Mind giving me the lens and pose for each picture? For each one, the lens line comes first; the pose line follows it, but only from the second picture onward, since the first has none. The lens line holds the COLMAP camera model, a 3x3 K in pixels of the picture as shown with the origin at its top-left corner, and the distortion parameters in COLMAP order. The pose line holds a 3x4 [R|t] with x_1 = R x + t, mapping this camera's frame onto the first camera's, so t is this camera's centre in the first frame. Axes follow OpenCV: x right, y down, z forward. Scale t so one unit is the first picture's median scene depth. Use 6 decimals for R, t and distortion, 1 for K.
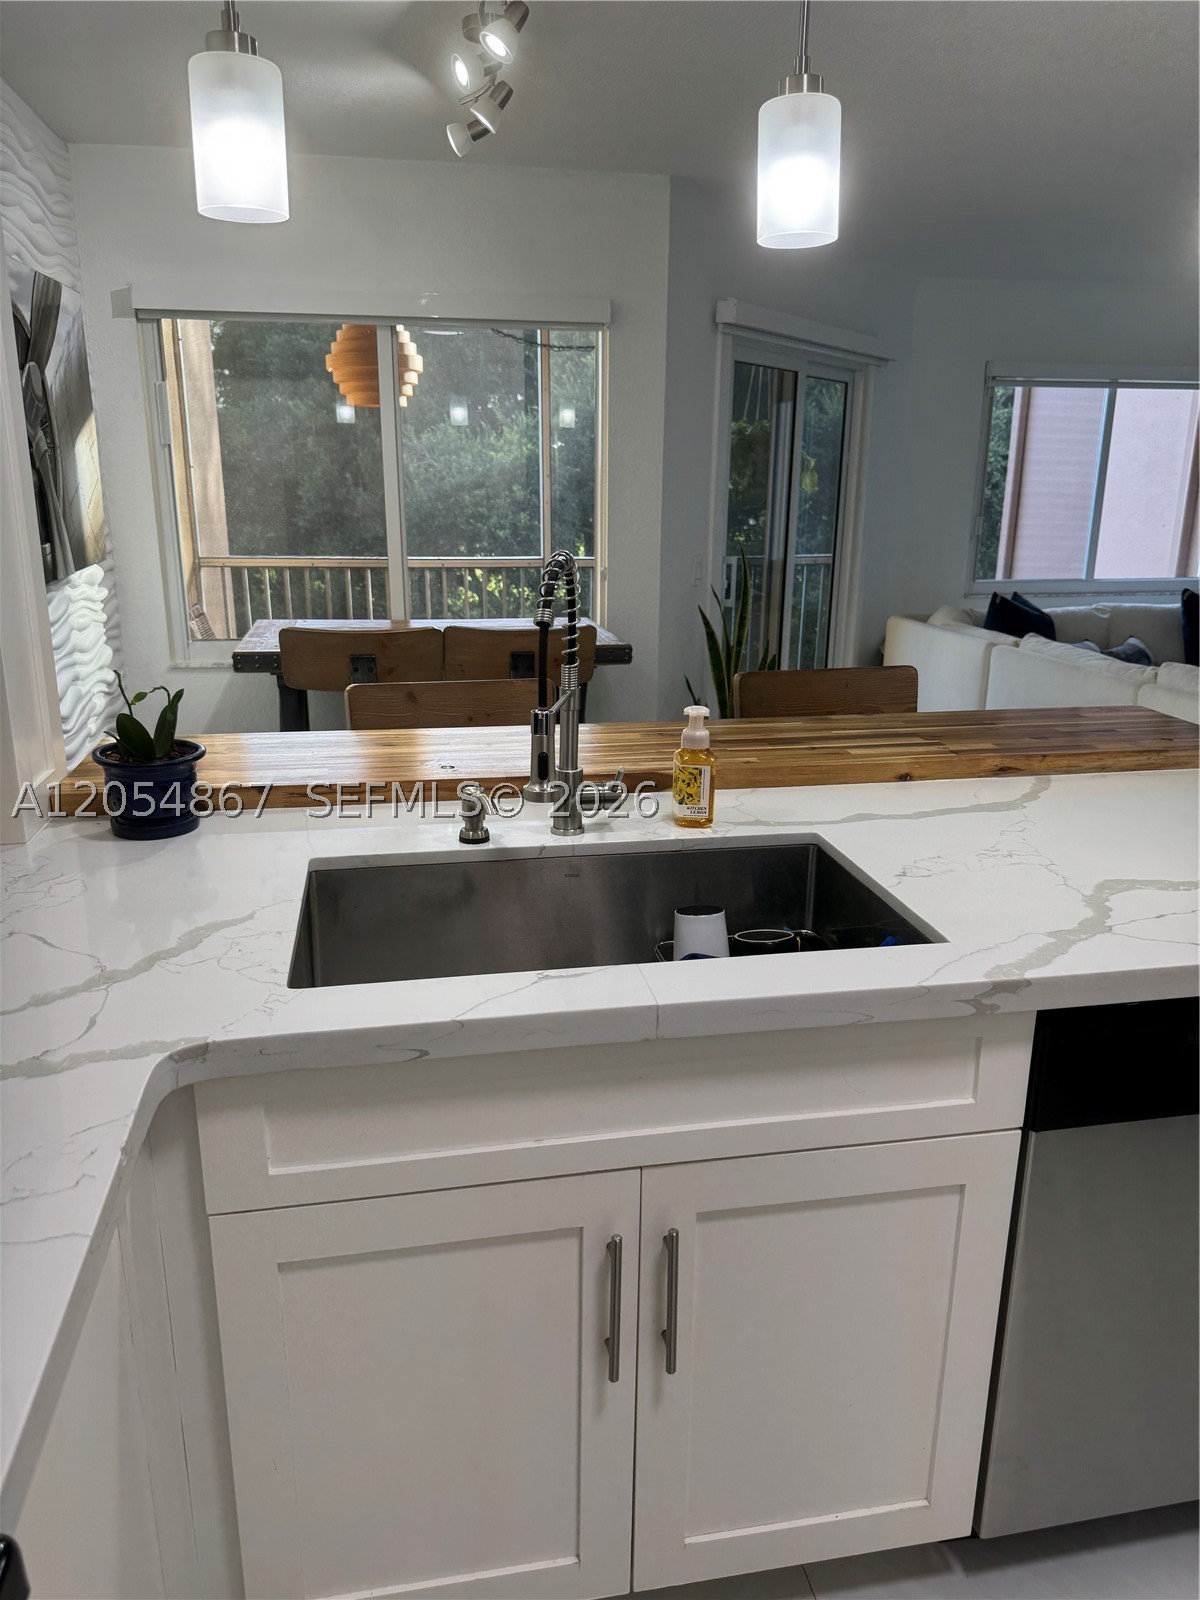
lens RADIAL K [[1125.0, 0, 593.9], [0, 1125.0, 797.2], [0, 0, 1]] dist [0.107026, -0.177874]
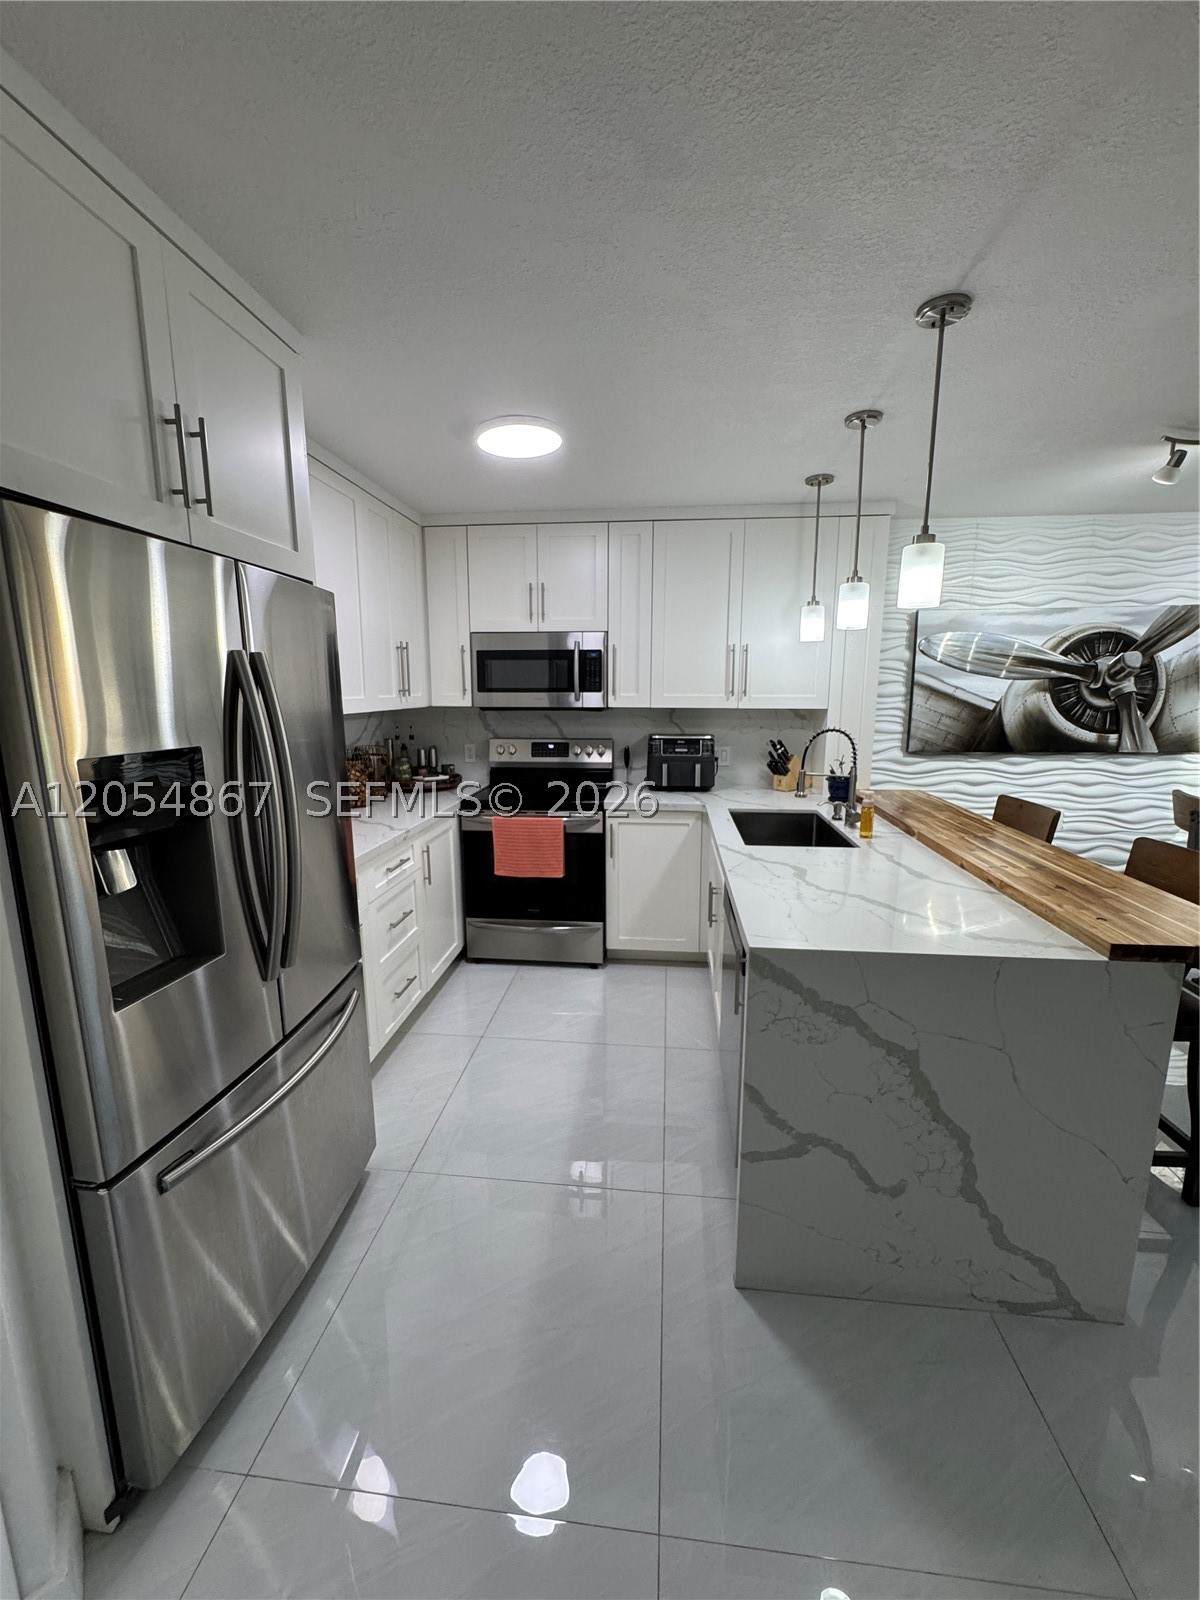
lens RADIAL K [[640.9, 0, 601.8], [0, 640.9, 797.4], [0, 0, 1]] dist [-0.001116, 0.000144]
pose [[-0.282918, 0.159399, -0.945806, 1.734950], [-0.268385, 0.933546, 0.237615, -0.262214], [0.920829, 0.321065, -0.221337, 0.804793]]
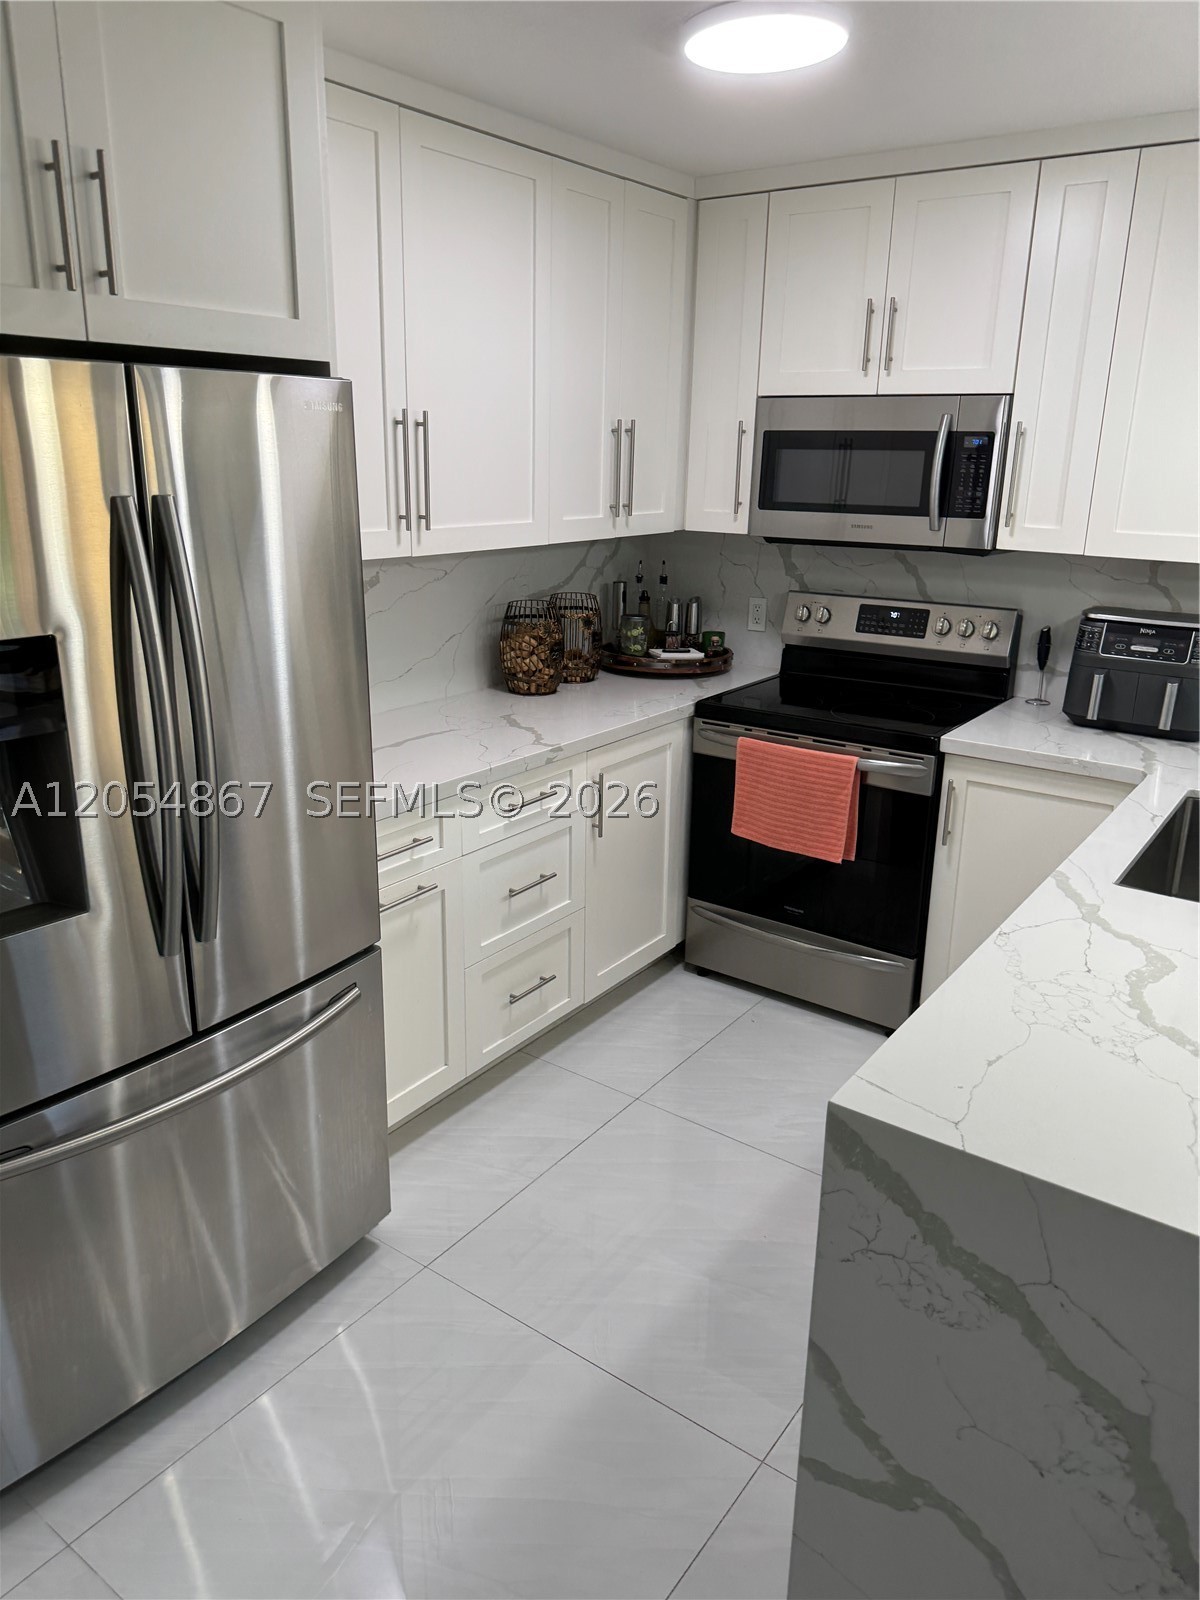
lens RADIAL K [[1130.9, 0, 586.4], [0, 1130.9, 792.7], [0, 0, 1]] dist [0.078702, -0.097301]
pose [[-0.729885, 0.187479, -0.657358, 1.492293], [-0.206450, 0.856289, 0.473442, -0.459975], [0.651649, 0.481270, -0.586287, 1.131826]]
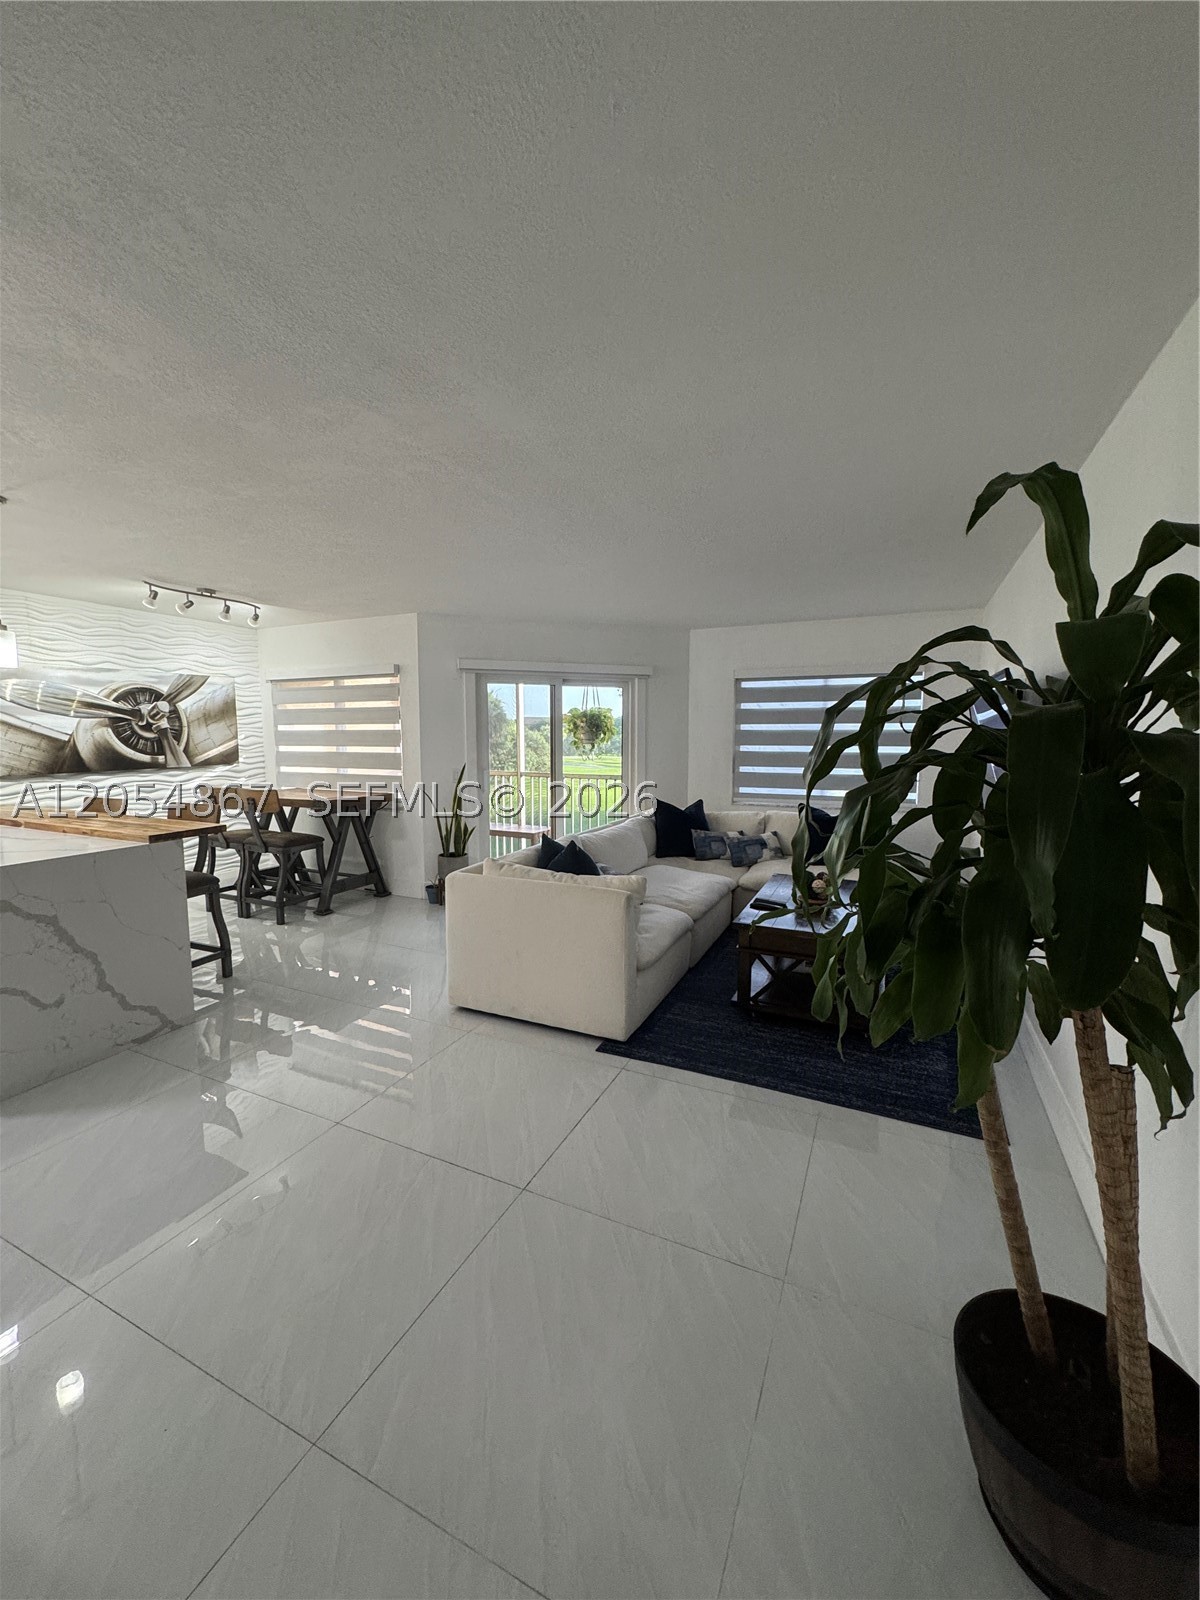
lens RADIAL K [[637.8, 0, 597.1], [0, 637.8, 797.9], [0, 0, 1]] dist [-0.002742, 0.000486]
pose [[0.811435, 0.052247, -0.582103, 2.841003], [-0.157046, 0.978856, -0.131060, -0.127048], [0.562948, 0.197763, 0.802483, 0.549207]]
